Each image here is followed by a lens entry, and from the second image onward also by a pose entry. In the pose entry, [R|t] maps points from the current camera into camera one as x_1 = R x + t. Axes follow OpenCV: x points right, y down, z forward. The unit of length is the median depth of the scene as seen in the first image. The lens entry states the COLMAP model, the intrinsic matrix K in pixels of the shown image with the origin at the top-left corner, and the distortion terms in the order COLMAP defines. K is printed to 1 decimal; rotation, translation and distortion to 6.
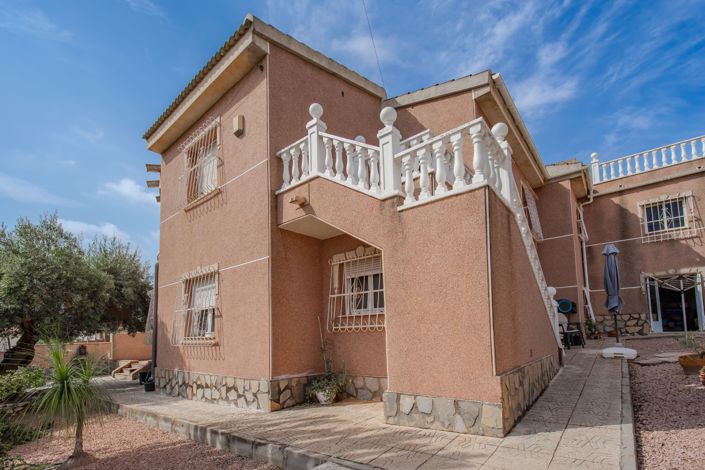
lens RADIAL K [[290.3, 0, 350.6], [0, 290.3, 238.6], [0, 0, 1]] dist [-0.001122, -0.000328]
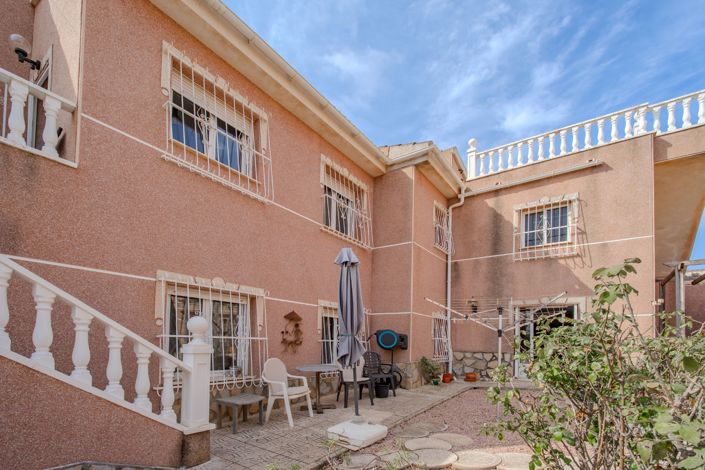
lens RADIAL K [[286.0, 0, 352.6], [0, 286.0, 264.6], [0, 0, 1]] dist [-0.002703, -0.000890]
pose [[0.997827, 0.056416, 0.034043, 0.532663], [-0.058019, 0.997156, 0.048109, 0.013172], [-0.031232, -0.049980, 0.998262, 0.259402]]
